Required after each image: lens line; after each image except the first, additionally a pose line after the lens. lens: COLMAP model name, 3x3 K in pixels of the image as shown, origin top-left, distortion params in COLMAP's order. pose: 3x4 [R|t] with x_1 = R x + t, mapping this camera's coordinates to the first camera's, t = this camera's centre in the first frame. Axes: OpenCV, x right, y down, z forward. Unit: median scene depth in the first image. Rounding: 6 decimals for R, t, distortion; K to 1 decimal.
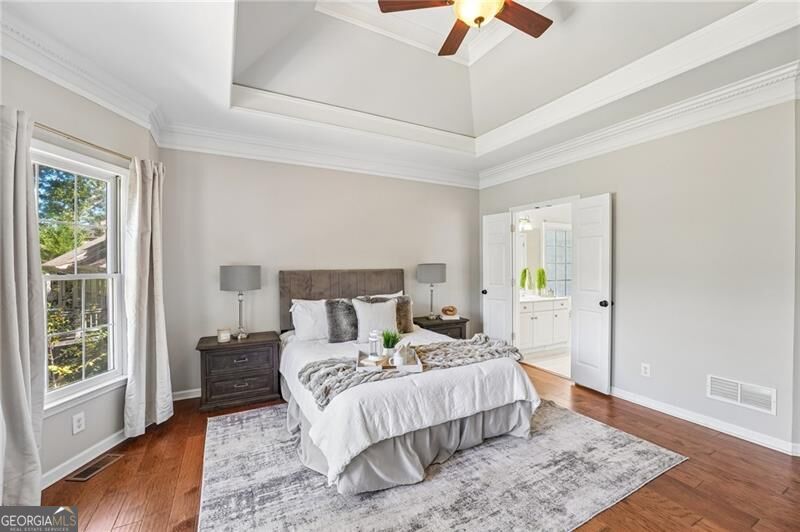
lens RADIAL K [[323.5, 0, 397.2], [0, 323.5, 268.6], [0, 0, 1]] dist [-0.020988, -0.000103]
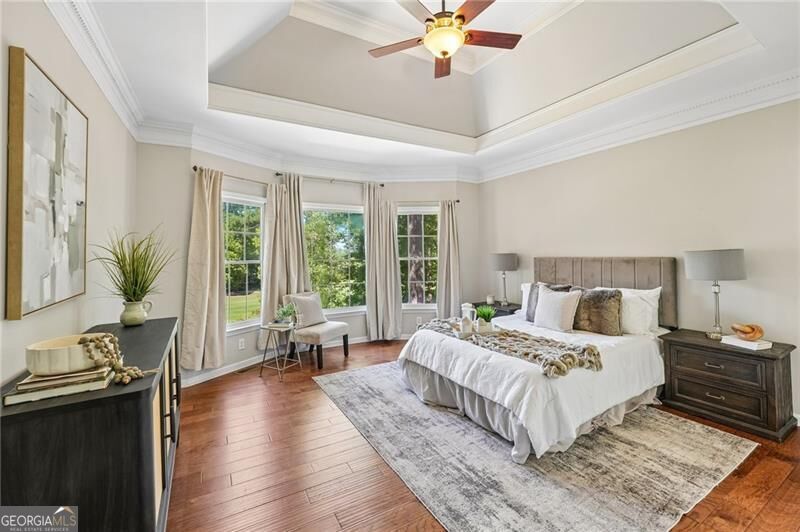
lens RADIAL K [[323.5, 0, 404.1], [0, 323.5, 248.6], [0, 0, 1]] dist [-0.020988, -0.000103]
pose [[0.069096, -0.010702, -0.997553, 1.246307], [-0.003331, 0.999934, -0.010958, -0.017580], [0.997604, 0.004081, 0.069056, 0.653562]]
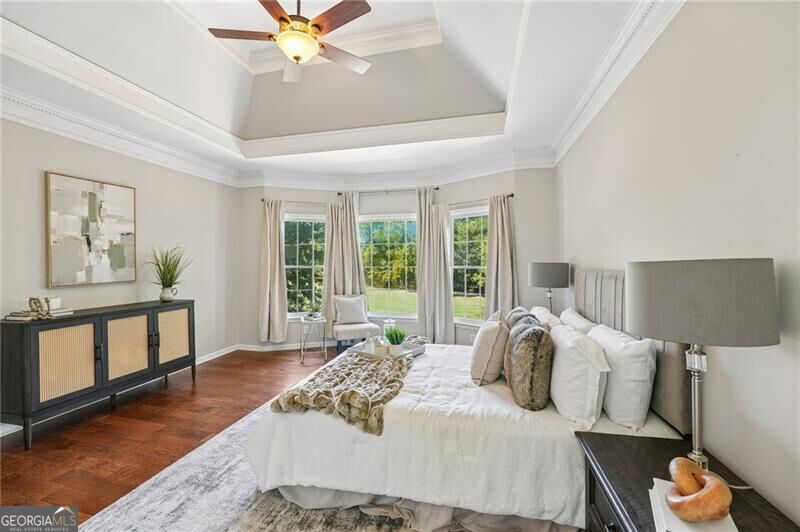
lens RADIAL K [[323.5, 0, 403.1], [0, 323.5, 260.3], [0, 0, 1]] dist [-0.020988, -0.000103]
pose [[-0.628788, 0.003351, -0.777570, 0.803400], [-0.006224, 0.999937, 0.009342, -0.031156], [0.777552, 0.010714, -0.628727, 1.775531]]
